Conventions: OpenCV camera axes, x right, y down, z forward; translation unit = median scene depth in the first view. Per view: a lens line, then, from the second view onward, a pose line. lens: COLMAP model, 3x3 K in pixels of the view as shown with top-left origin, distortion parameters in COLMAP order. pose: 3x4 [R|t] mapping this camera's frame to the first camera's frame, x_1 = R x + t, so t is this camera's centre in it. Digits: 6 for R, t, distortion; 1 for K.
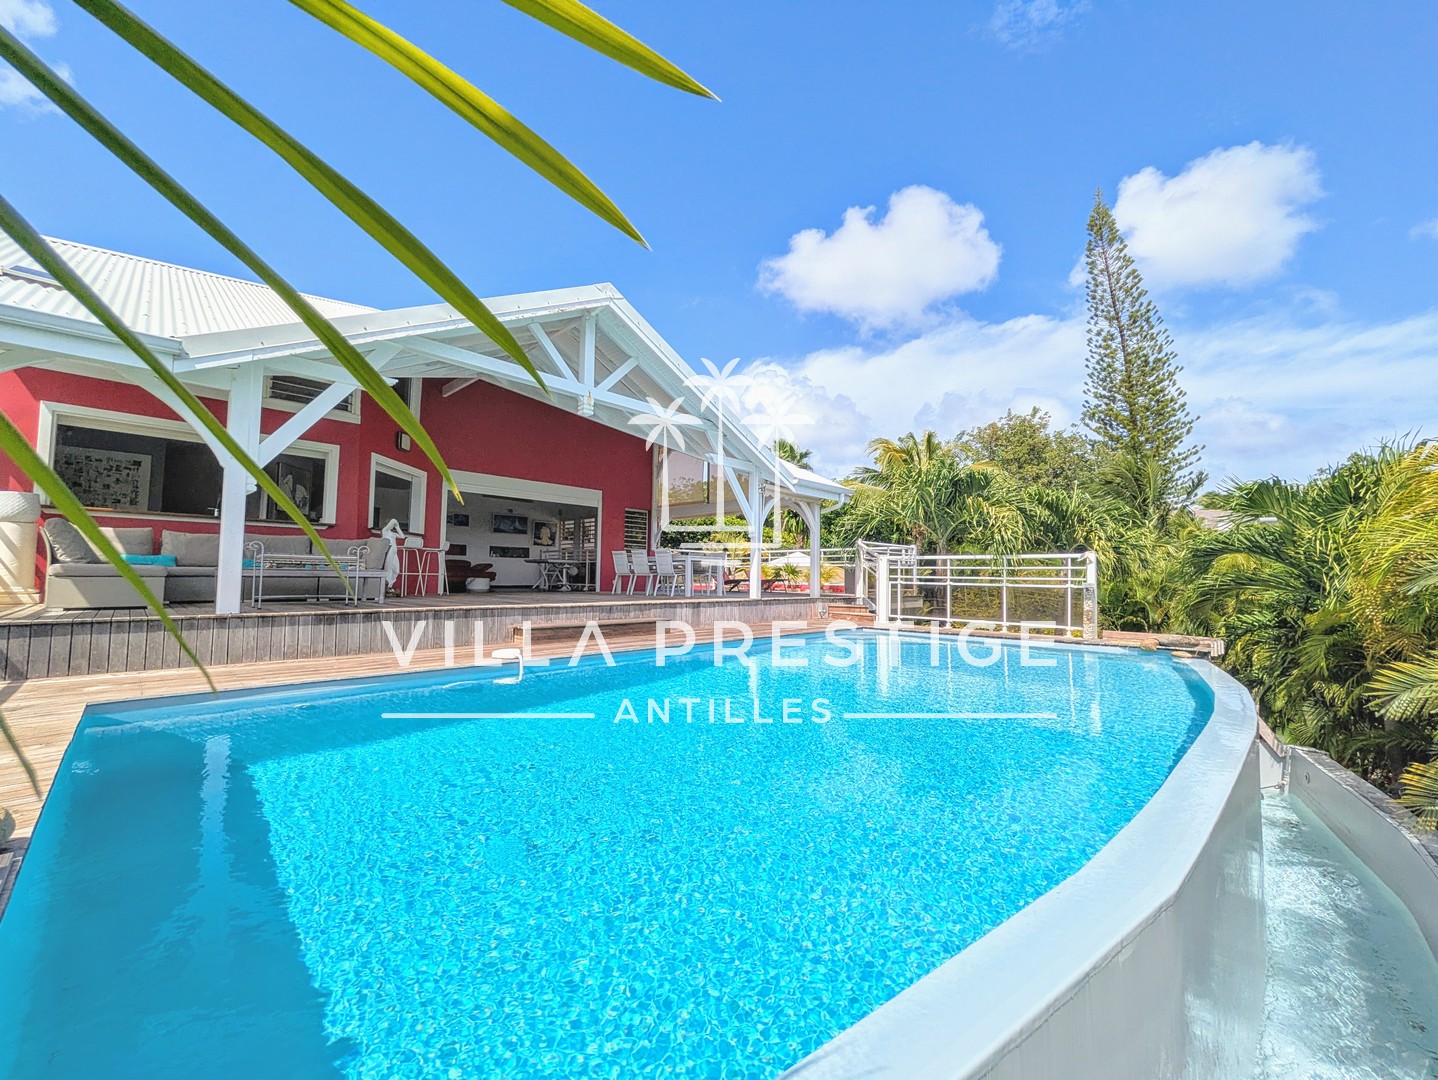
lens RADIAL K [[569.0, 0, 724.6], [0, 569.0, 532.6], [0, 0, 1]] dist [0.000069, -0.000005]
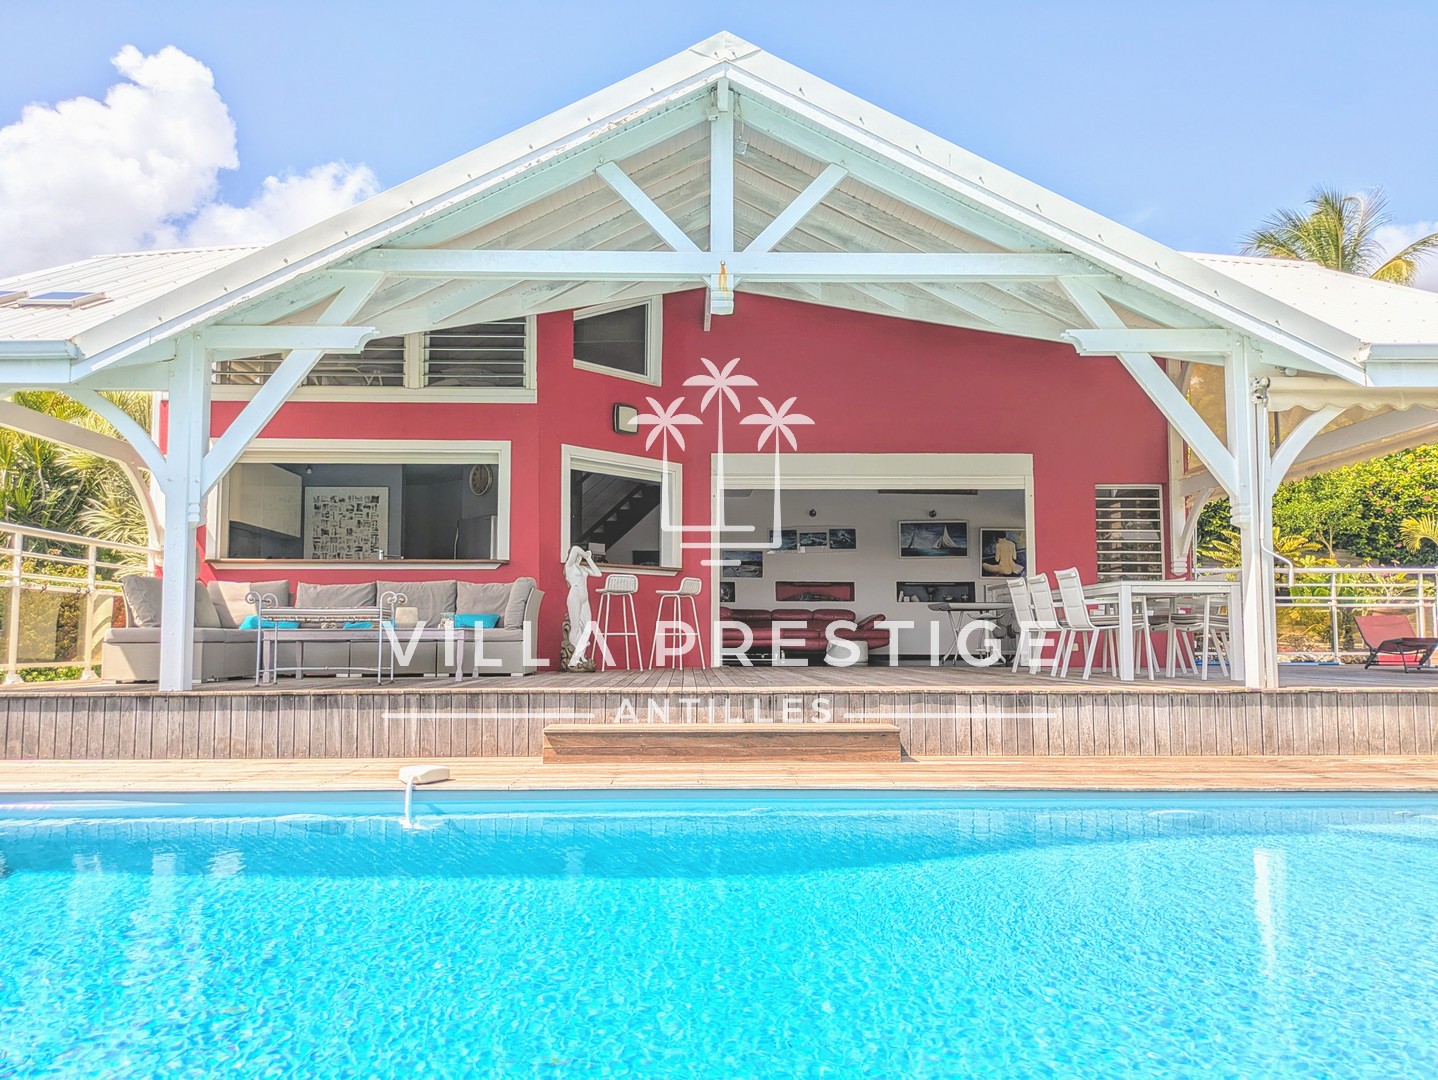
lens RADIAL K [[1068.1, 0, 719.0], [0, 1068.1, 540.0], [0, 0, 1]] dist [0.043392, -0.046860]
pose [[0.707038, -0.076649, -0.703009, 0.337194], [0.065559, 0.996932, -0.042761, 0.028985], [0.704130, -0.015855, 0.709894, 0.274844]]
